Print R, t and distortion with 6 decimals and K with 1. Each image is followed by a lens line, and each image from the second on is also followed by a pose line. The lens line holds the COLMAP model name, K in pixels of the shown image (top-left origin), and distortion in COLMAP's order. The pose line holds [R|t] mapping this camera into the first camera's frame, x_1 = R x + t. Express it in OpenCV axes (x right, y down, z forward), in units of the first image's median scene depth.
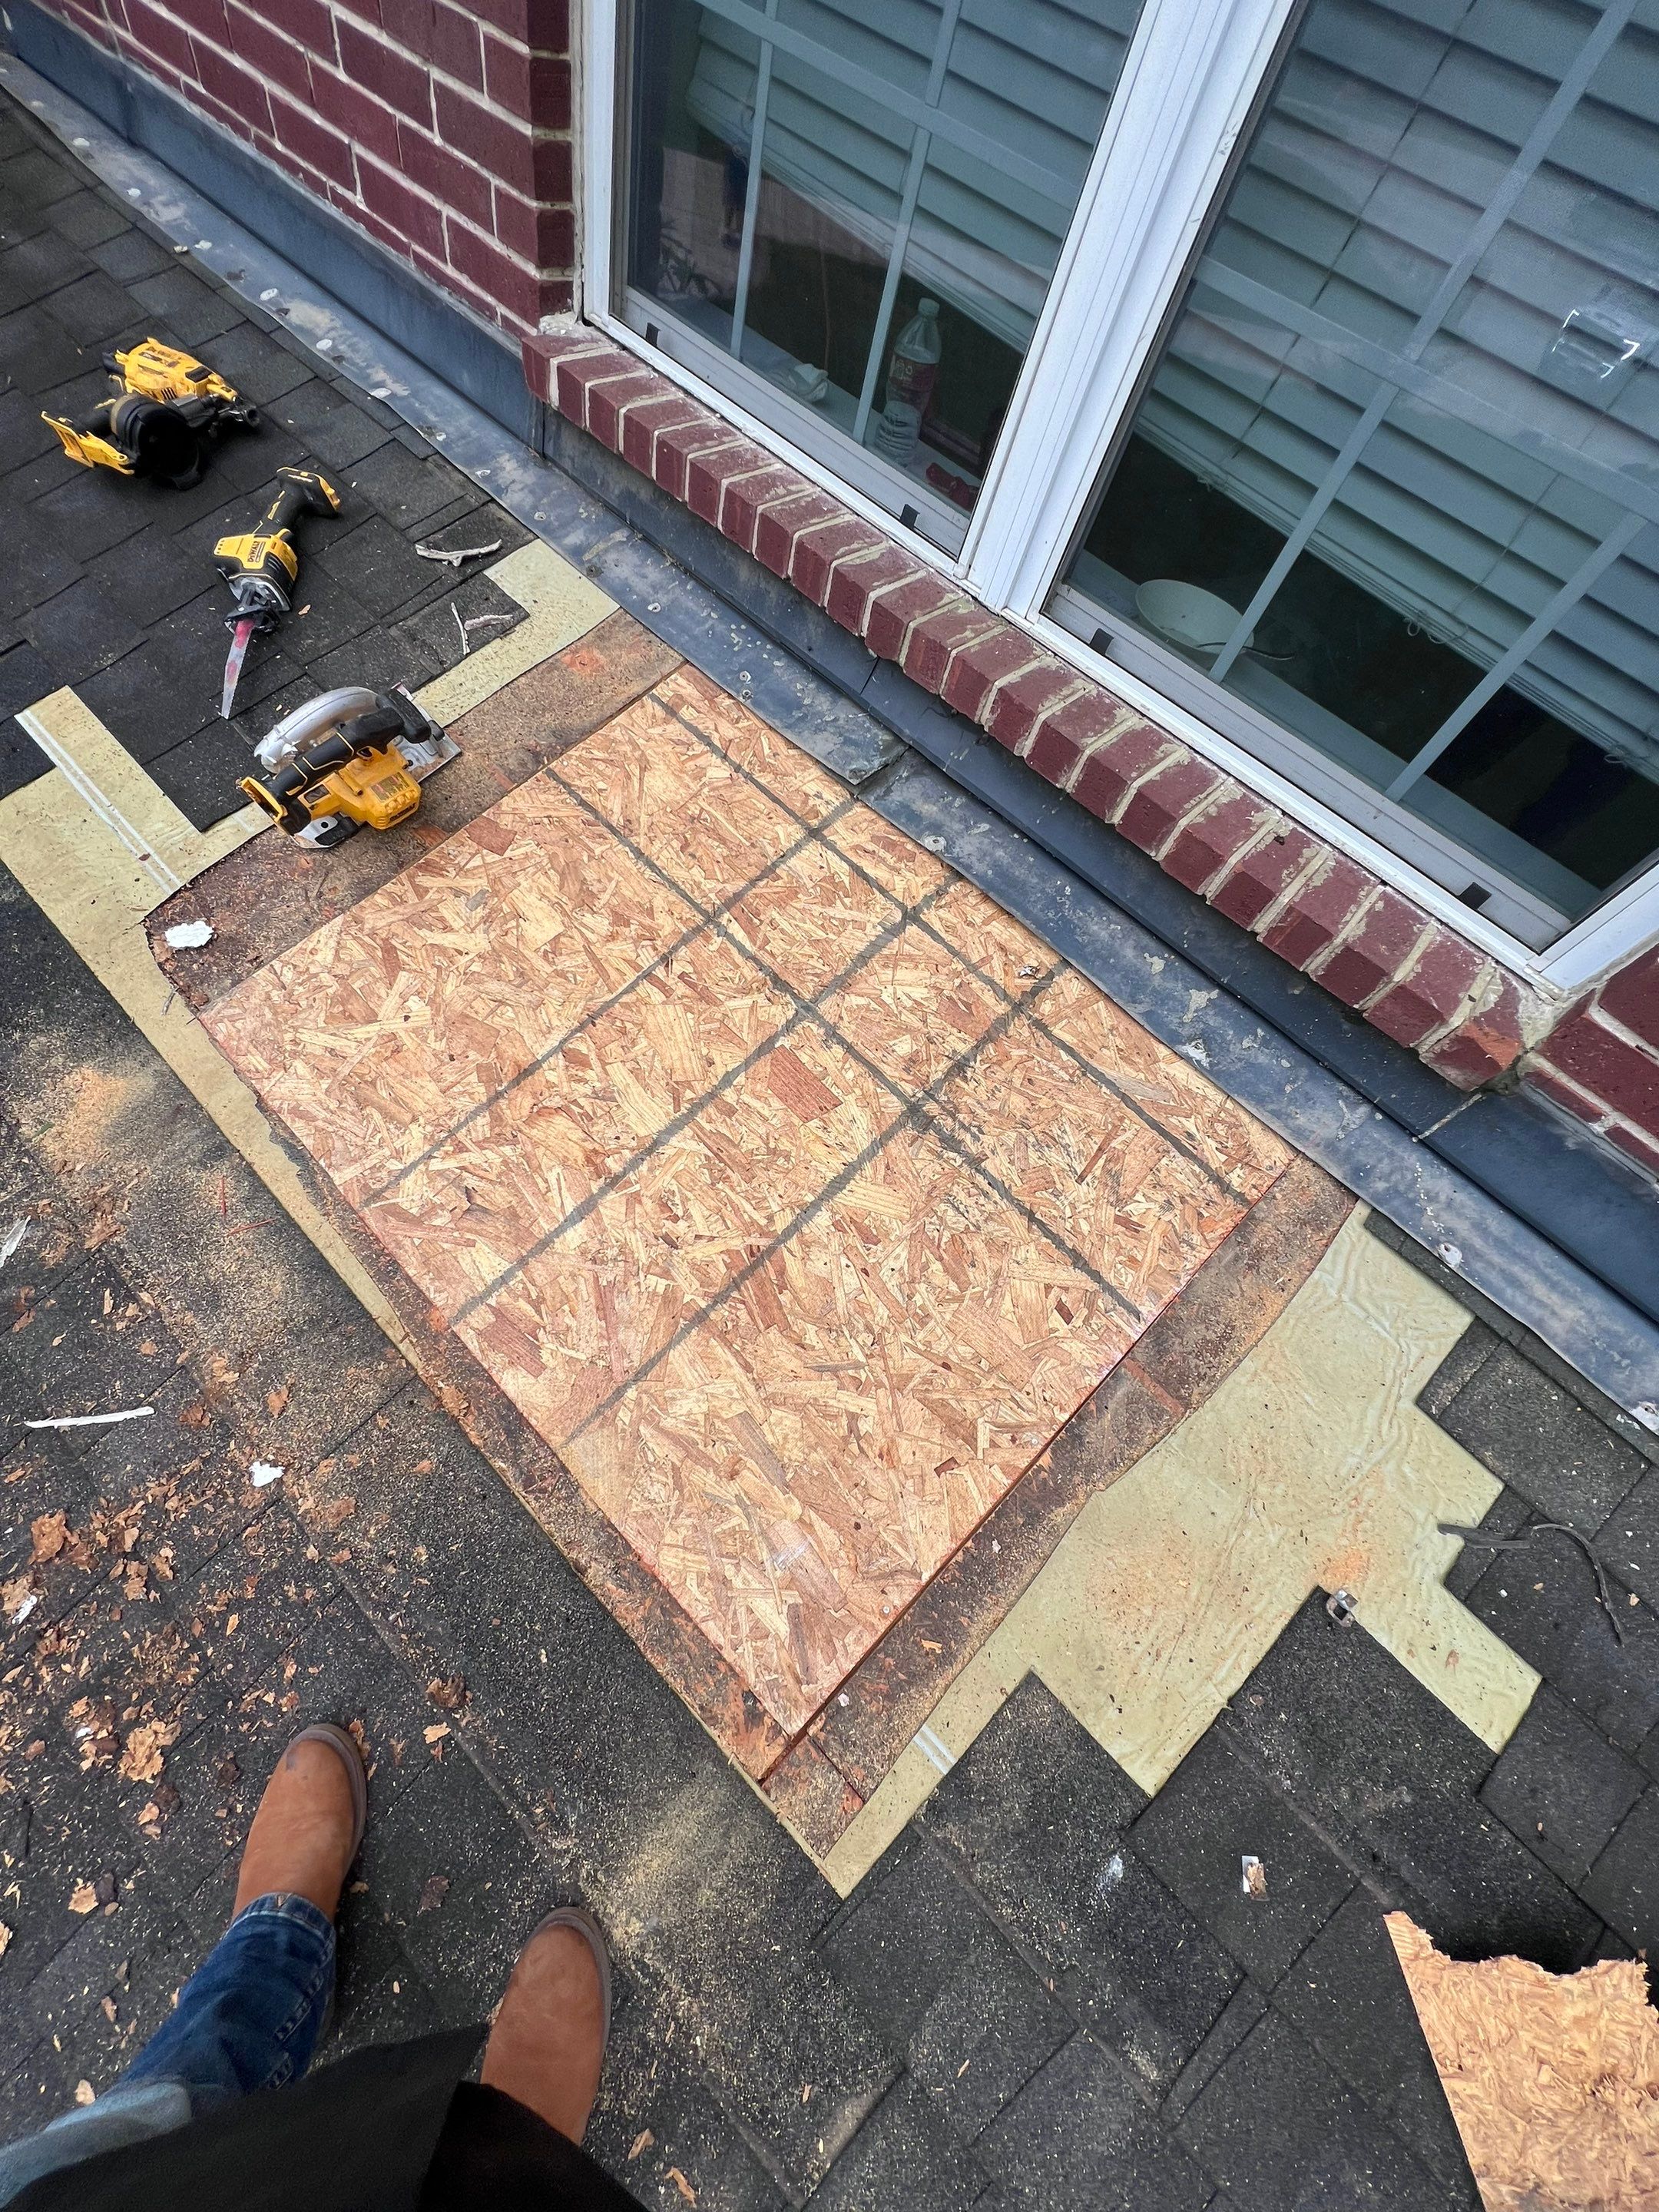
lens RADIAL K [[886.1, 0, 837.9], [0, 886.1, 1106.7], [0, 0, 1]] dist [-0.004639, 0.000804]
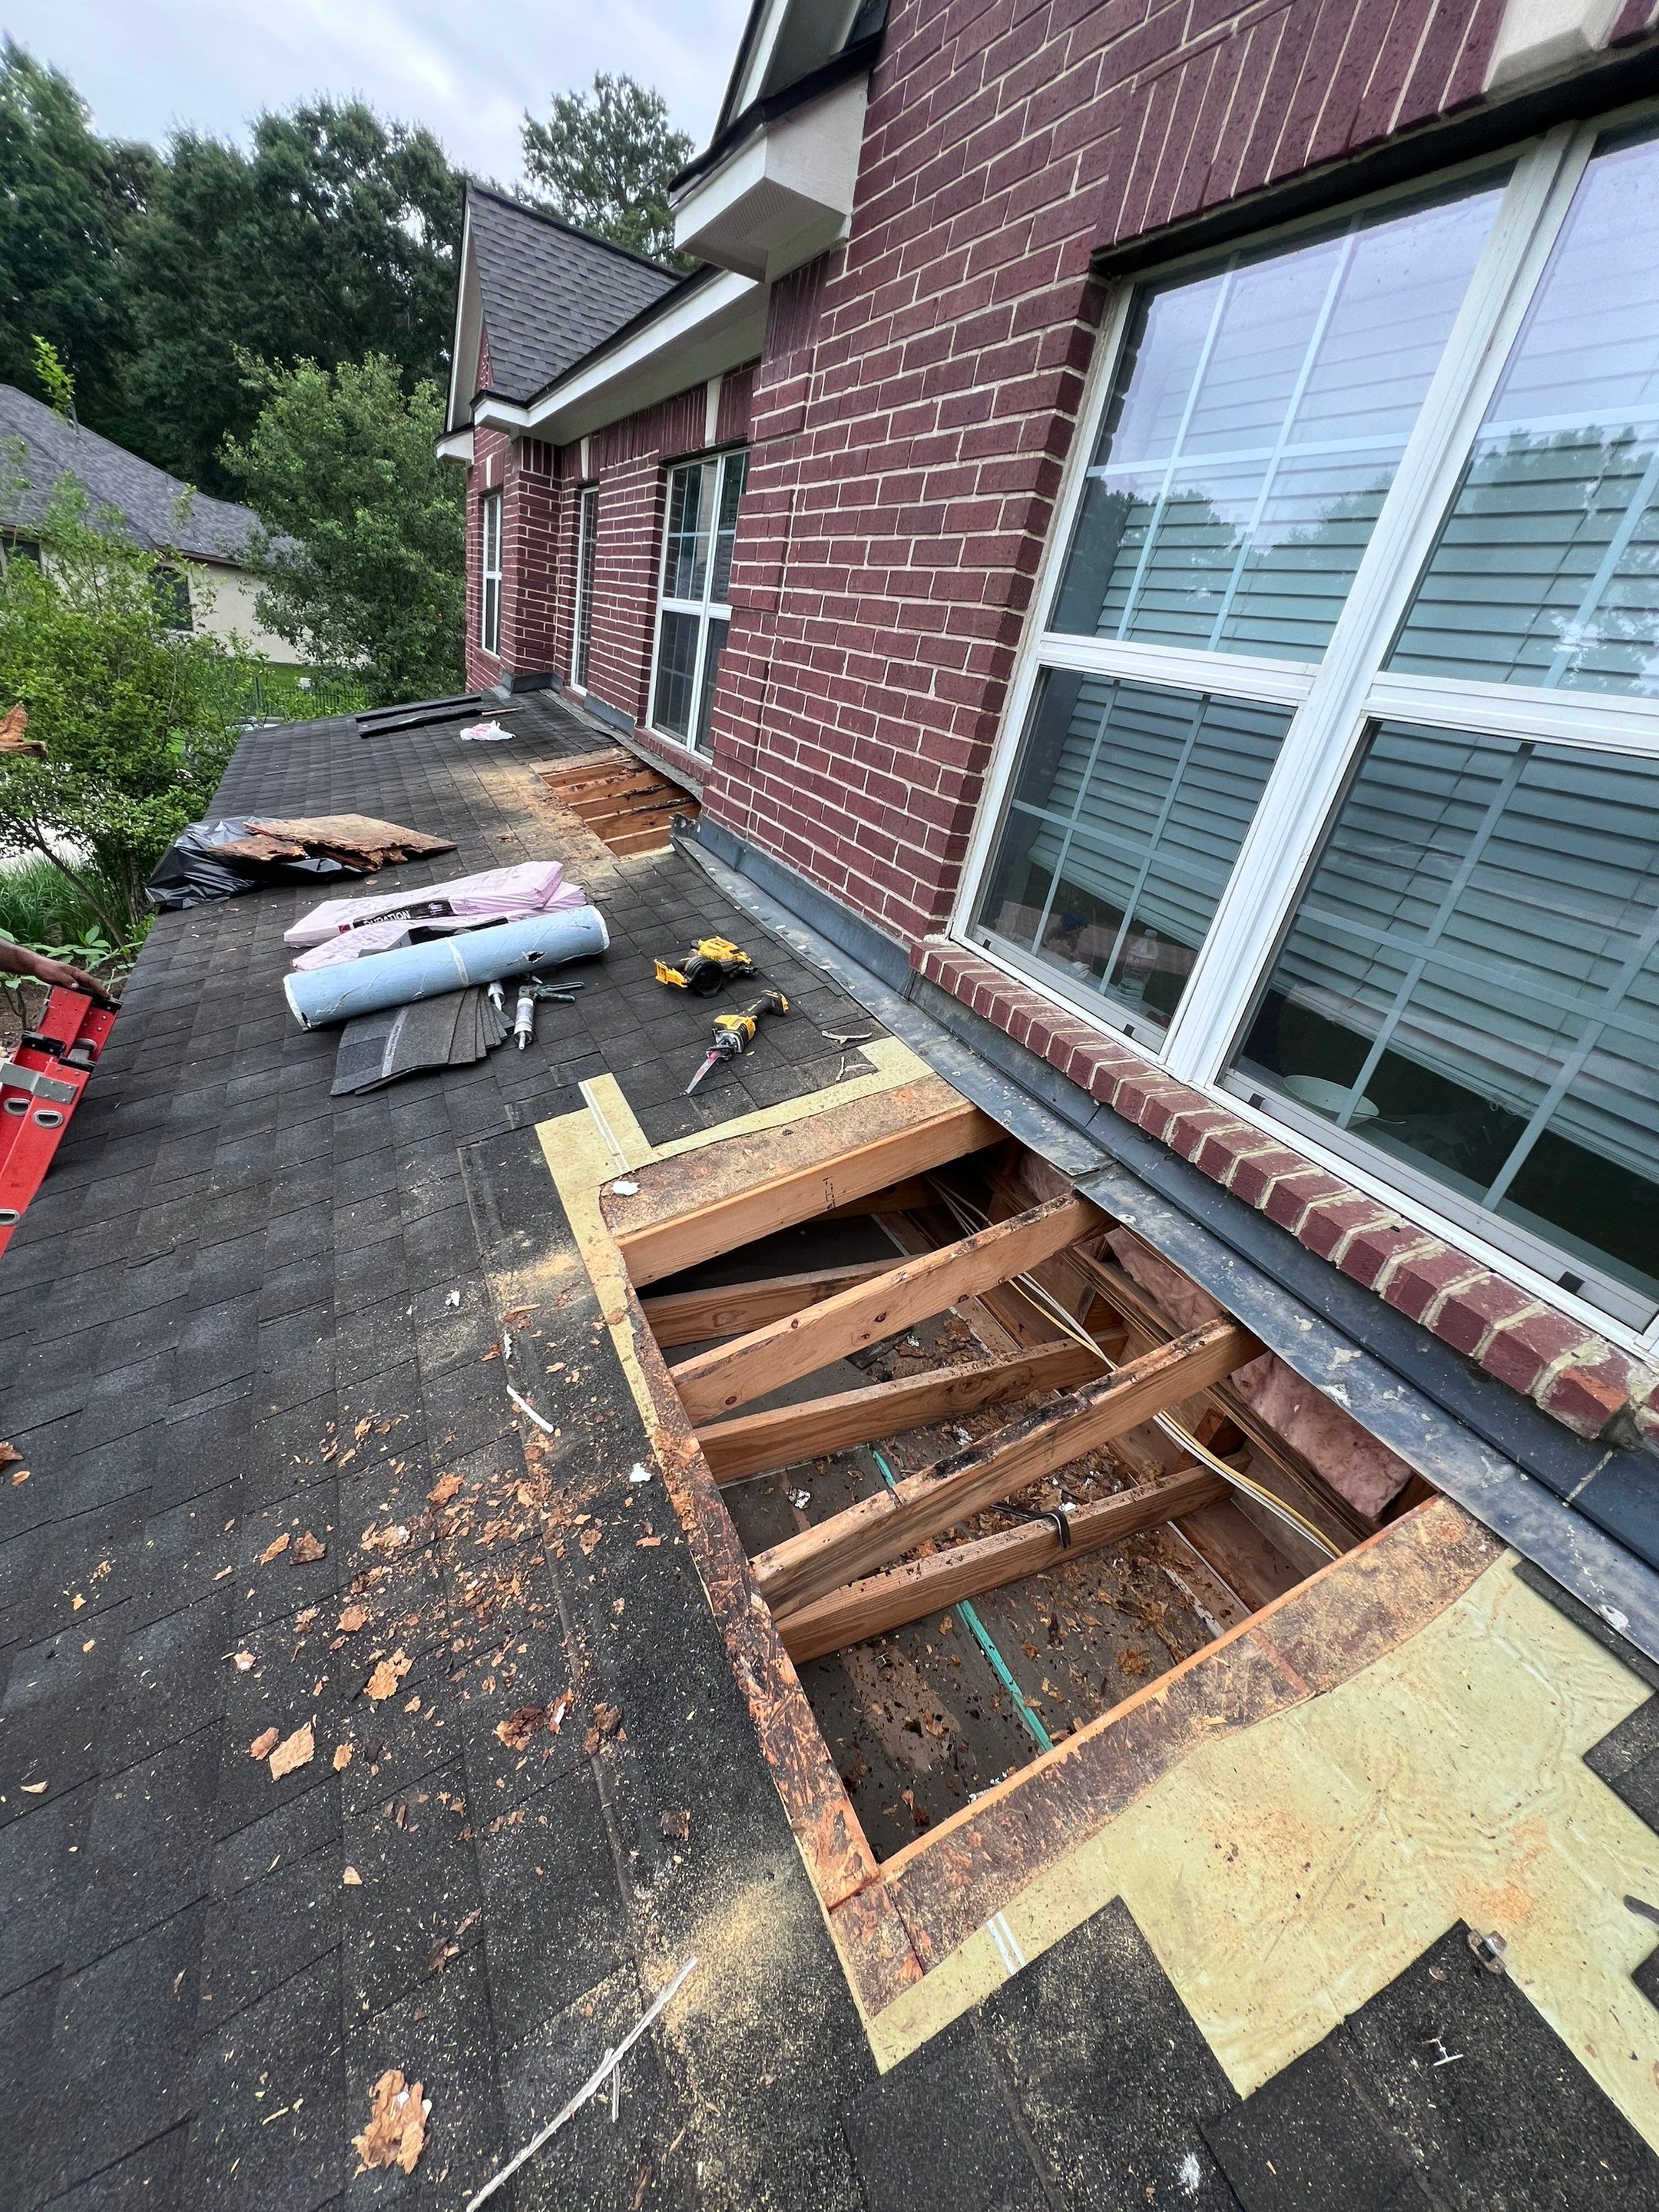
lens RADIAL K [[886.1, 0, 836.0], [0, 886.1, 1103.5], [0, 0, 1]] dist [-0.004639, 0.000804]
pose [[0.941358, 0.106391, -0.320196, 0.101716], [-0.270613, 0.804874, -0.528154, 0.378784], [0.201526, 0.583831, 0.786466, -0.242486]]
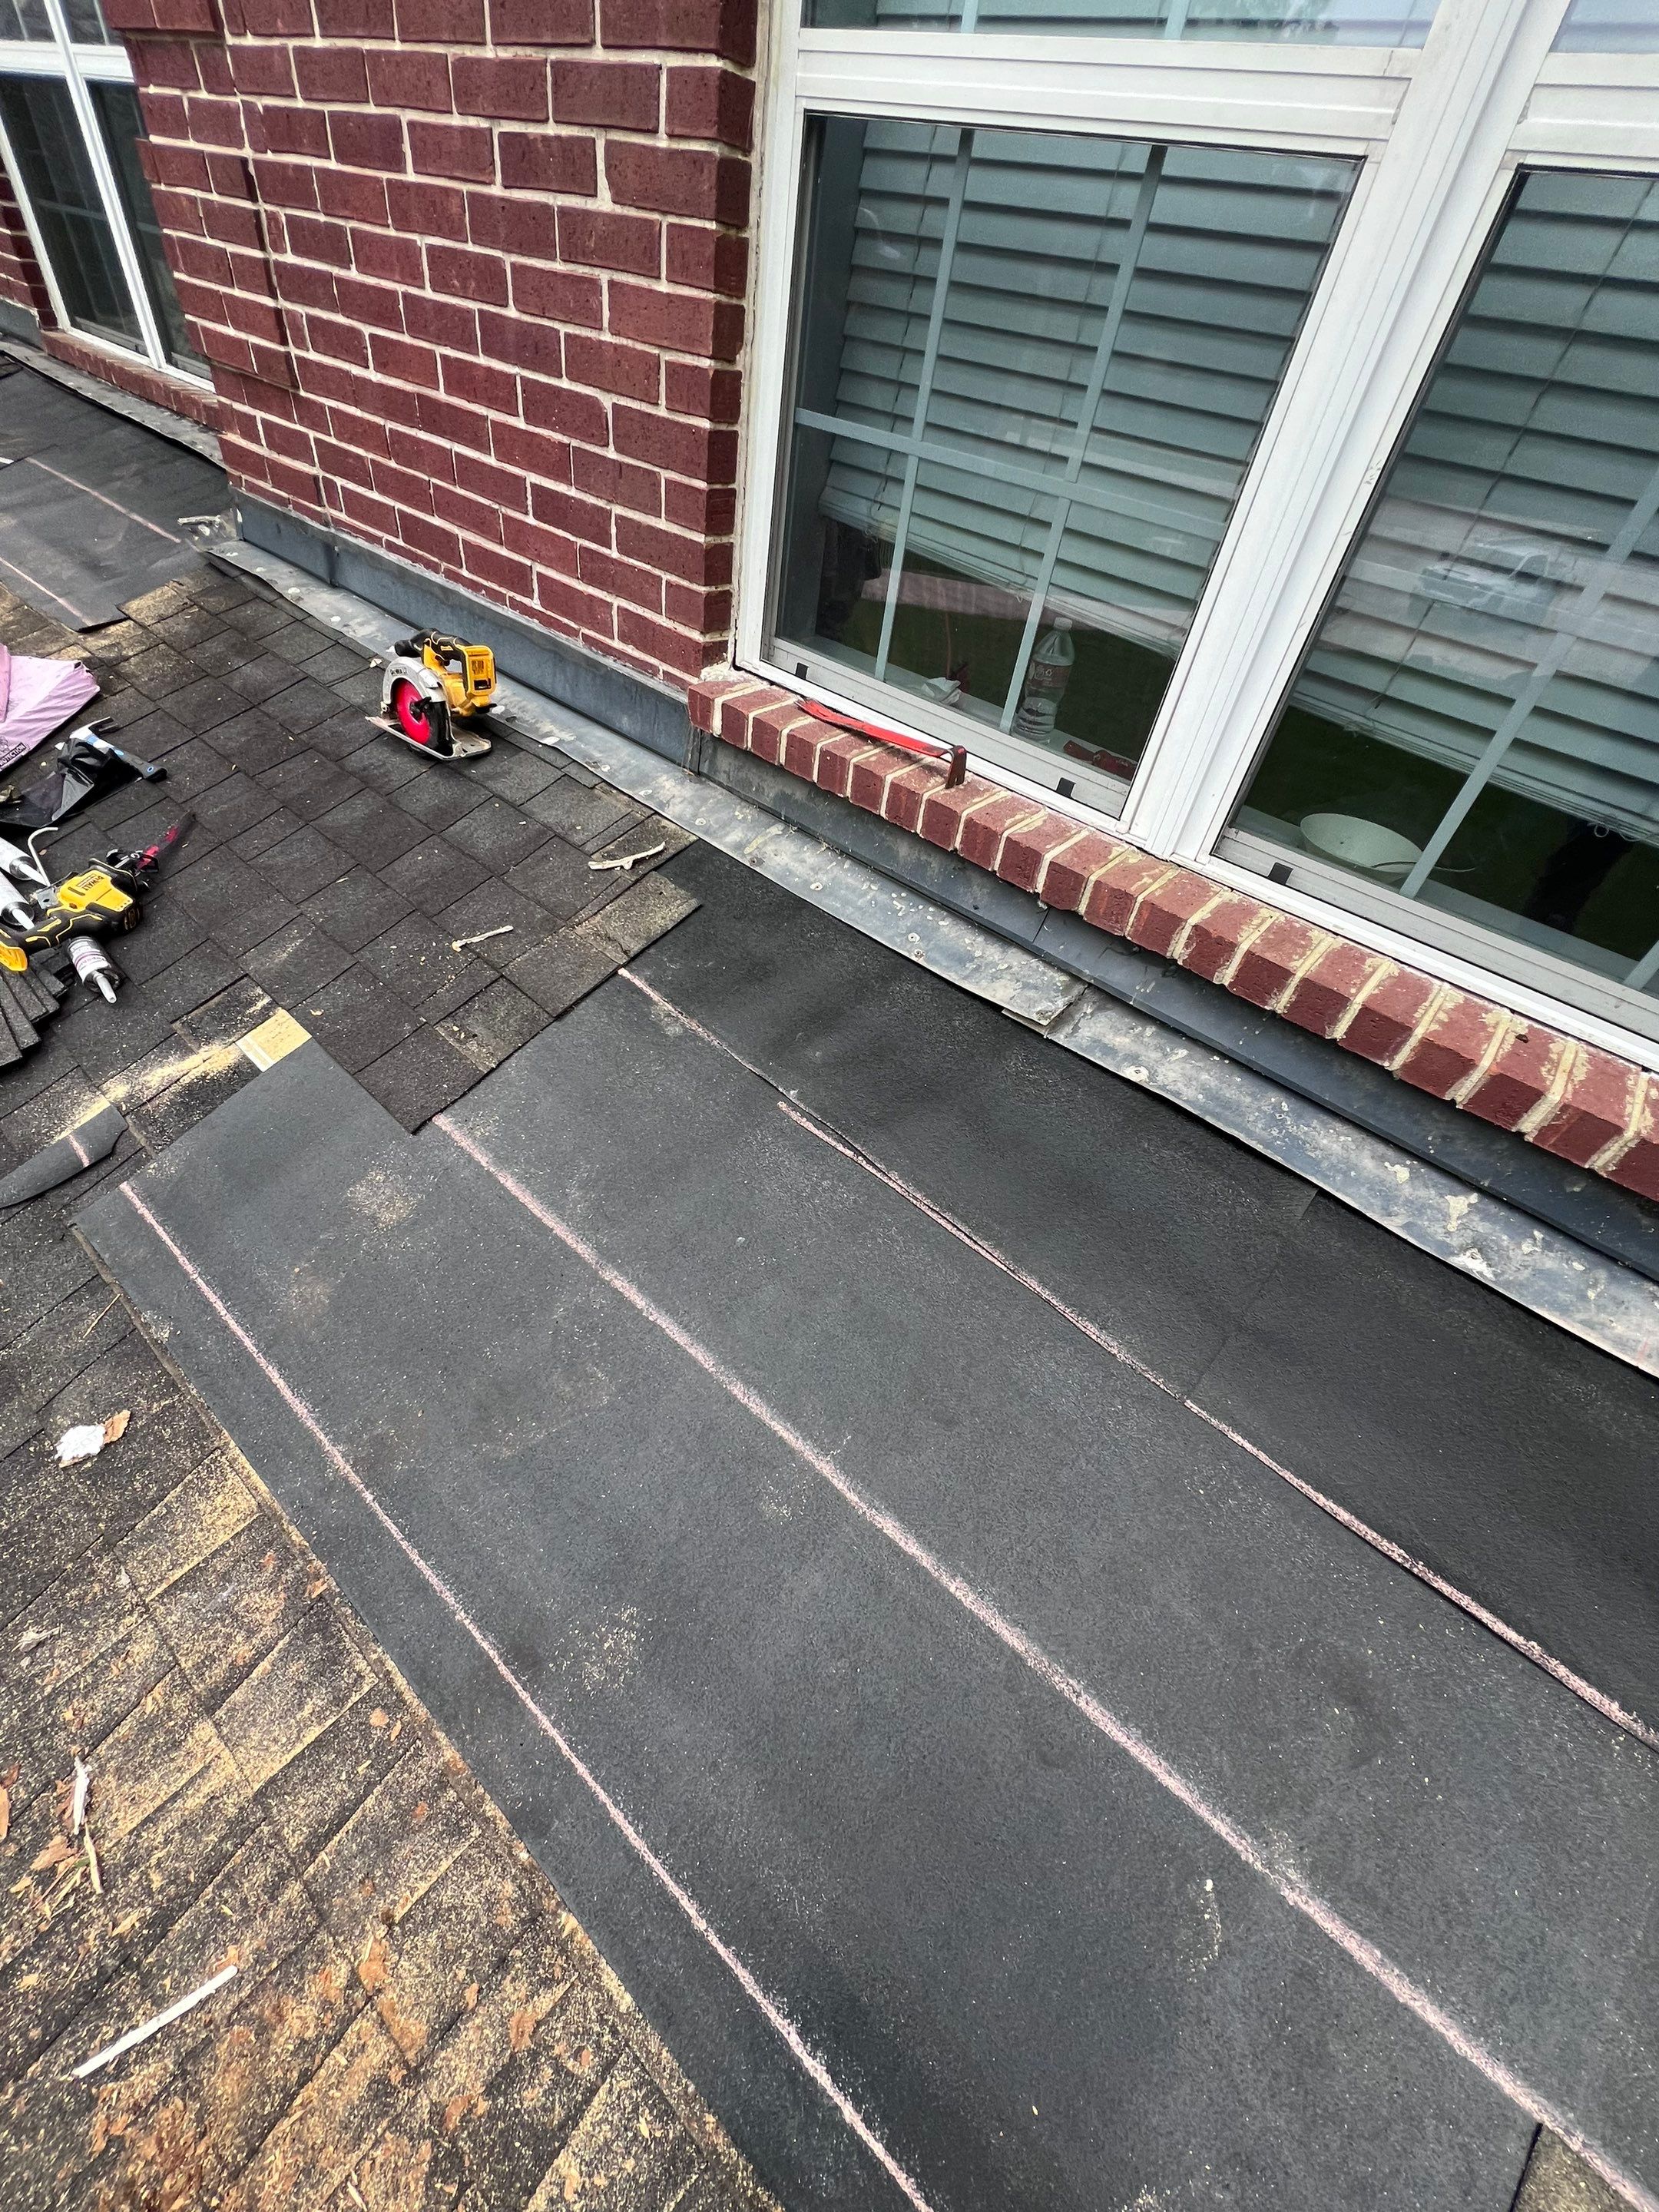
lens RADIAL K [[886.1, 0, 835.0], [0, 886.1, 1104.3], [0, 0, 1]] dist [-0.004639, 0.000804]
pose [[0.994684, -0.097811, -0.032196, -0.192508], [0.087173, 0.966269, -0.242332, -0.049952], [0.054812, 0.238237, 0.969659, 0.022306]]
